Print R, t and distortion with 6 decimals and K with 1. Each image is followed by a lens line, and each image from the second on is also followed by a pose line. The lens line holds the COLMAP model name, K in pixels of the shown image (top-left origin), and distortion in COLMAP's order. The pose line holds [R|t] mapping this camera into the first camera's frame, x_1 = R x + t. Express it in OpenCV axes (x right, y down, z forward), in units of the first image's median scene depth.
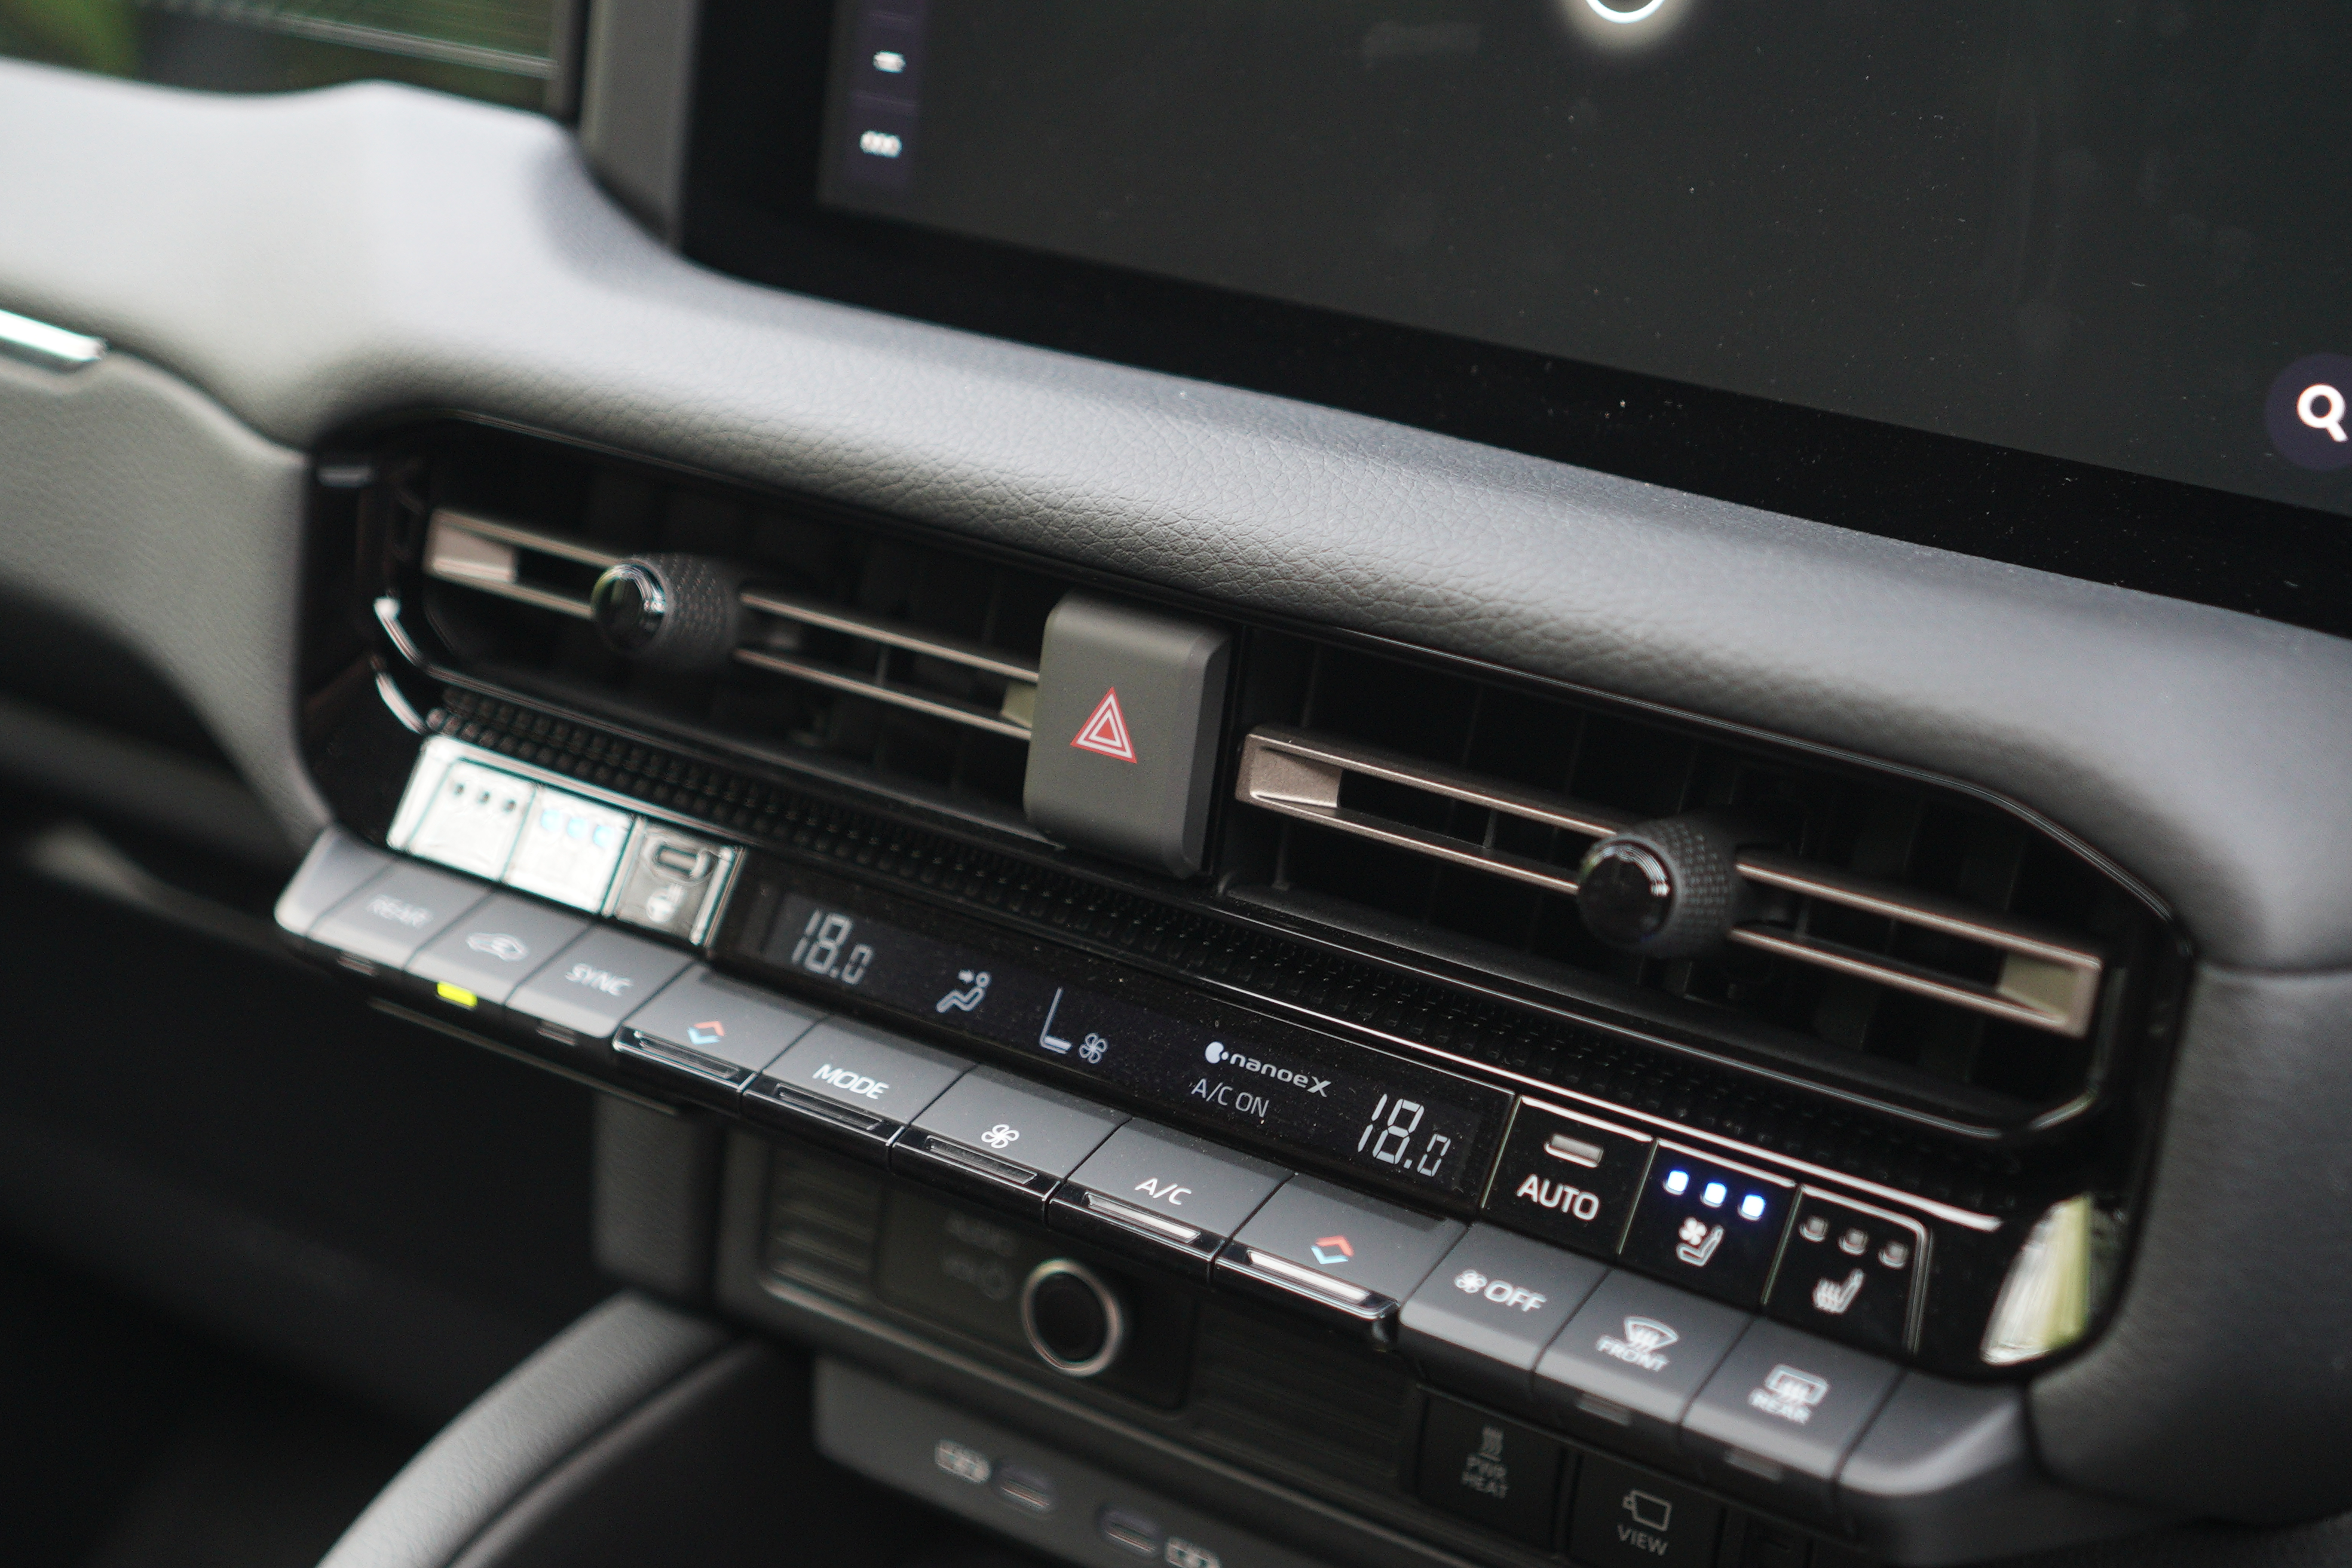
lens RADIAL K [[3480.1, 0, 1176.0], [0, 3480.1, 784.0], [0, 0, 1]] dist [0.032870, -0.028202]
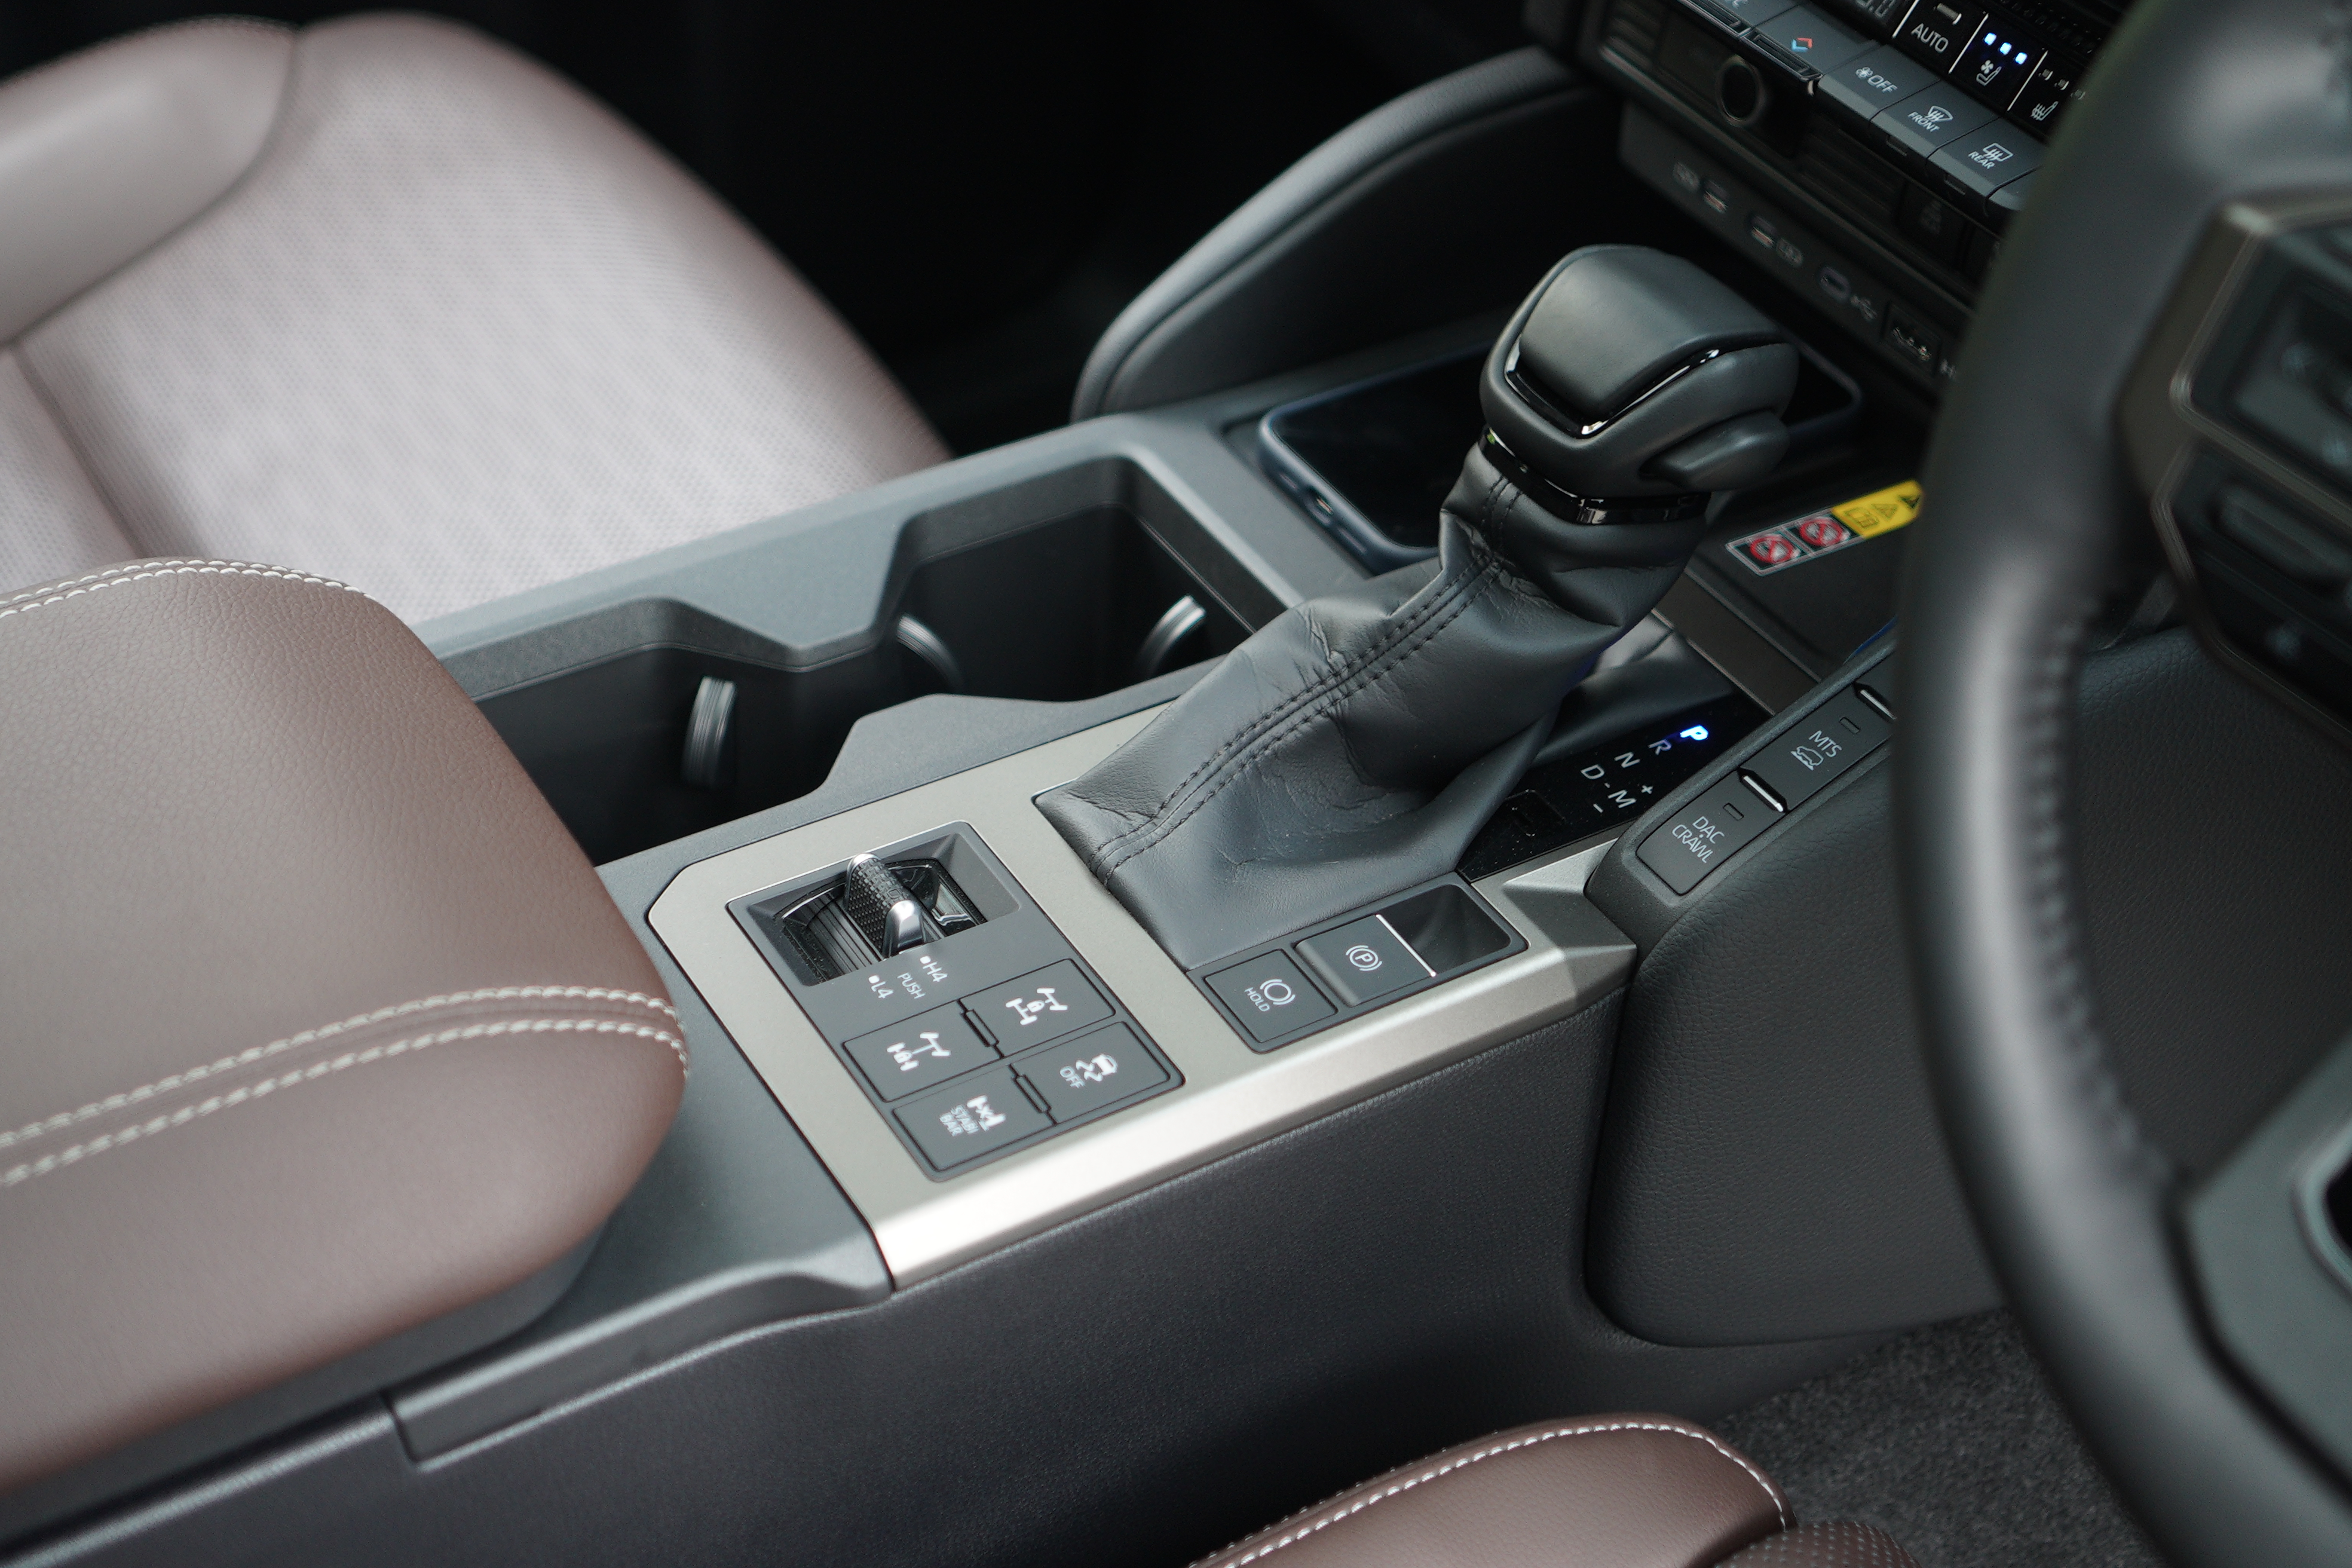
lens RADIAL K [[3480.1, 0, 1176.0], [0, 3480.1, 784.0], [0, 0, 1]] dist [0.032870, -0.028202]
pose [[0.895516, 0.265094, -0.357458, 0.495608], [-0.152735, 0.937514, 0.312632, -0.022225], [0.417999, -0.225371, 0.880048, -0.805860]]
